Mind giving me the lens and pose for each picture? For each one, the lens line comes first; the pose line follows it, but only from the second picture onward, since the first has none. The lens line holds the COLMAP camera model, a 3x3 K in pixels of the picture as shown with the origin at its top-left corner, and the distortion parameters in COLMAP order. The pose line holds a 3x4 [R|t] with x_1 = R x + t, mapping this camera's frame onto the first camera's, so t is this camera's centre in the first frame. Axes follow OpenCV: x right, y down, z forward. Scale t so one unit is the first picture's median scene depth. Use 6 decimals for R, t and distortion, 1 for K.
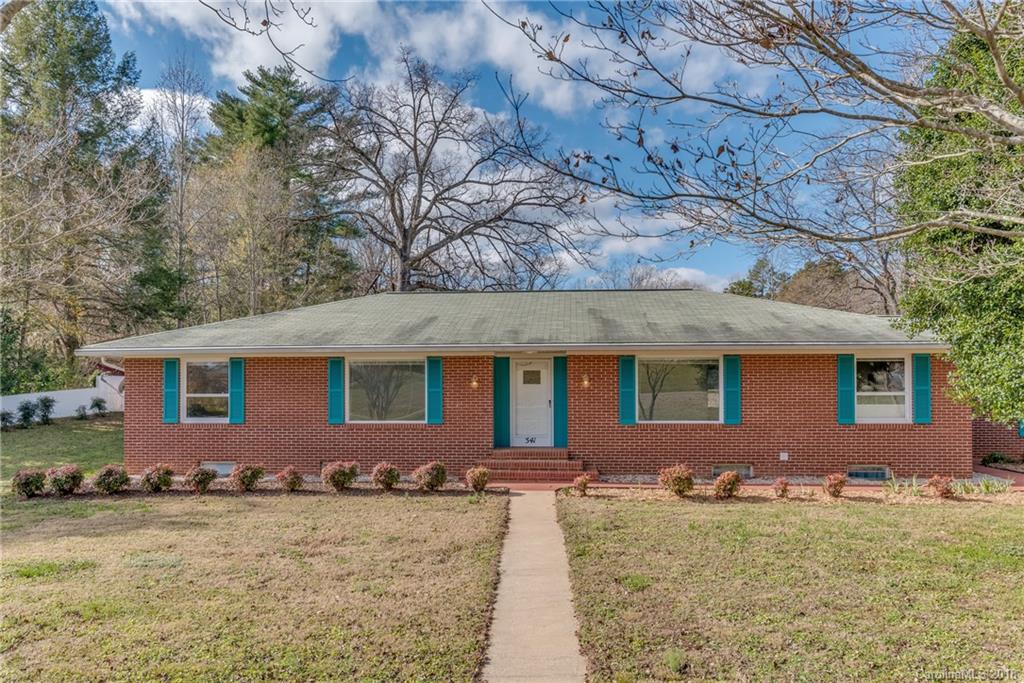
lens RADIAL K [[446.2, 0, 513.8], [0, 446.2, 345.3], [0, 0, 1]] dist [-0.009323, -0.000163]
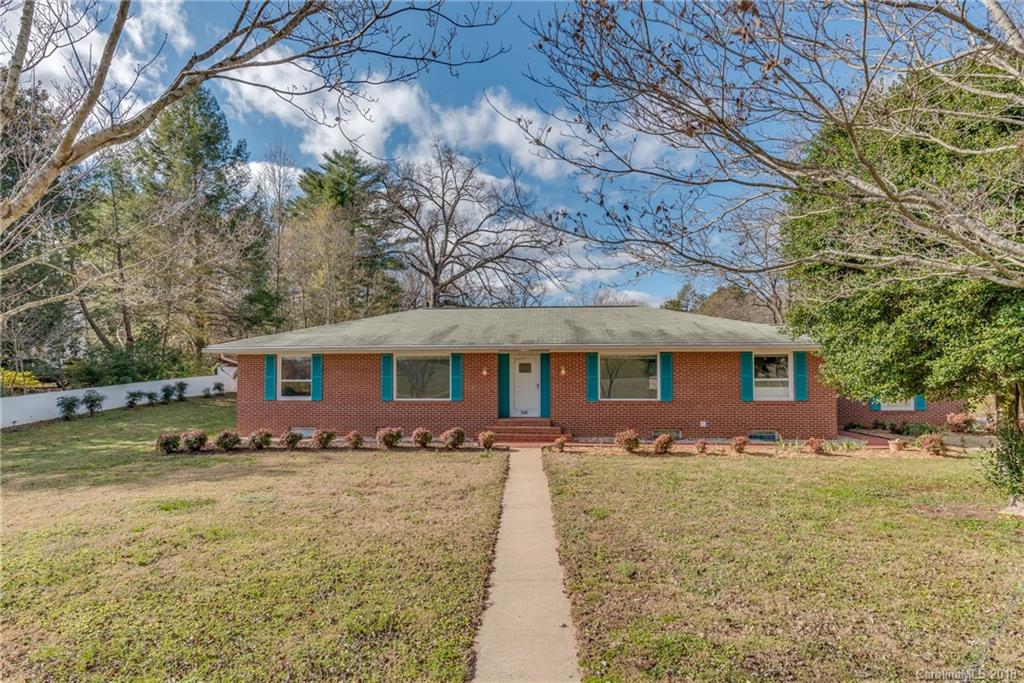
lens RADIAL K [[446.2, 0, 508.9], [0, 446.2, 340.8], [0, 0, 1]] dist [-0.009323, -0.000163]
pose [[0.999922, -0.000013, -0.012476, 0.006873], [-0.000086, 0.999969, -0.007913, -0.003599], [0.012475, 0.007913, 0.999891, -0.420208]]
